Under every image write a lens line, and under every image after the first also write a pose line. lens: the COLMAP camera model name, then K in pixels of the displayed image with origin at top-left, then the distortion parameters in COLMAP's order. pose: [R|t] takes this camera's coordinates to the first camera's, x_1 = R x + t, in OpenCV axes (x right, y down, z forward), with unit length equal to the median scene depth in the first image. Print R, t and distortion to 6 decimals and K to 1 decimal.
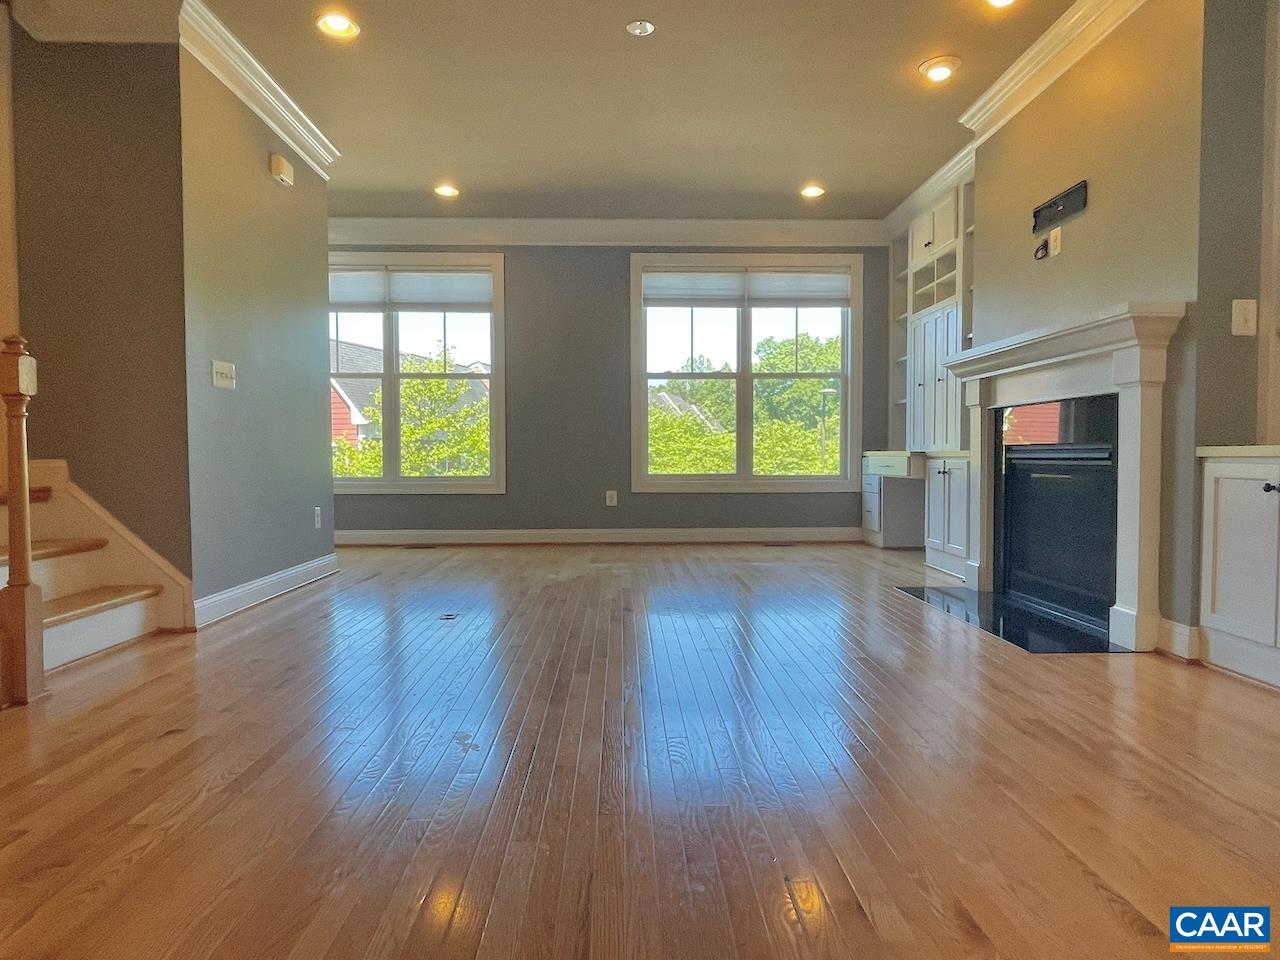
lens RADIAL K [[793.7, 0, 639.6], [0, 793.7, 479.6], [0, 0, 1]] dist [-0.001617, -0.000356]
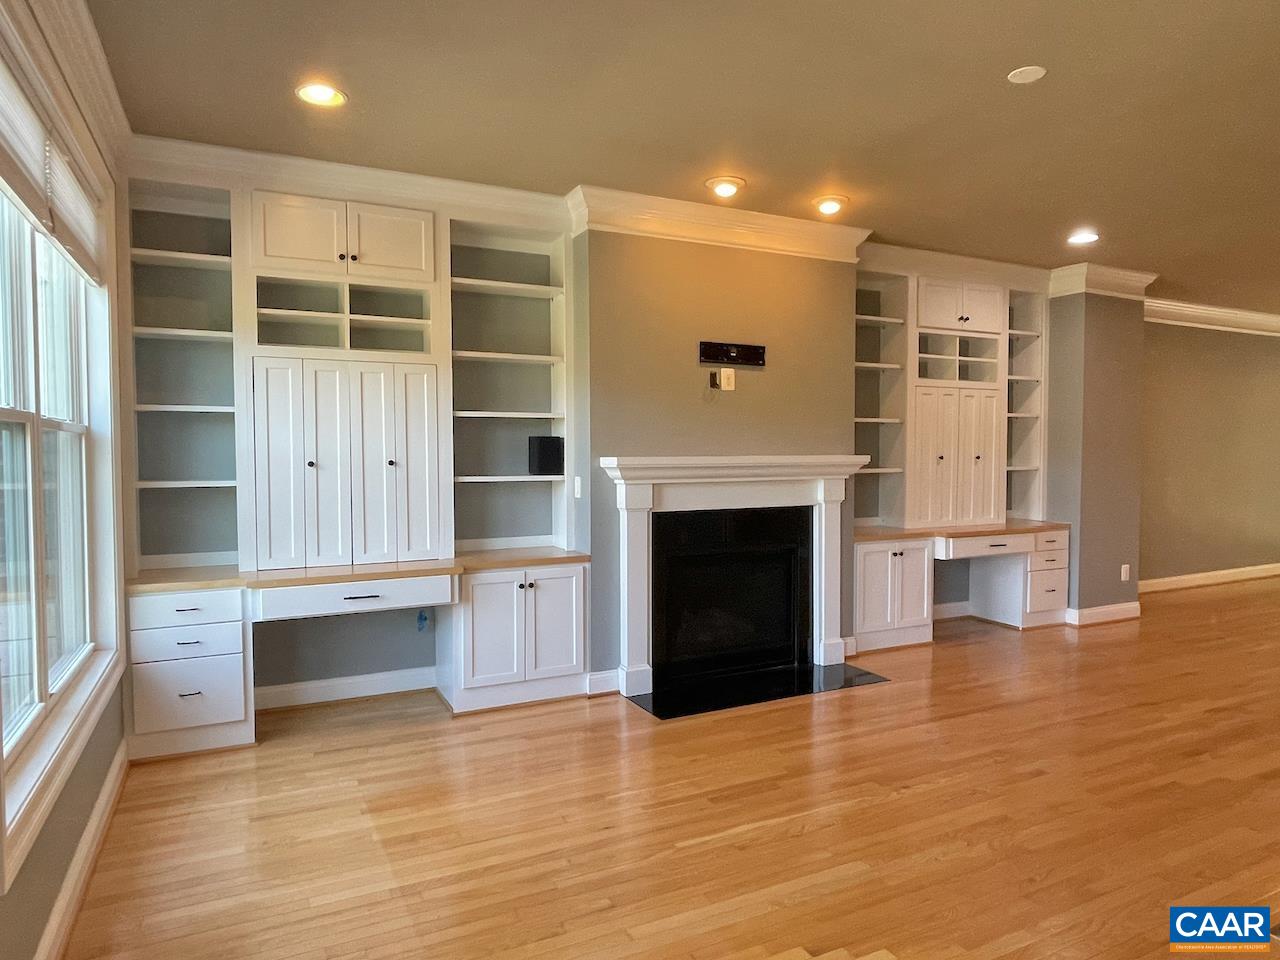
lens RADIAL K [[793.7, 0, 639.0], [0, 793.7, 480.8], [0, 0, 1]] dist [-0.001617, -0.000356]
pose [[-0.424617, -0.037472, 0.904598, -0.545916], [0.030783, 0.997968, 0.055789, -0.216096], [-0.904850, 0.051535, -0.422600, 1.663952]]
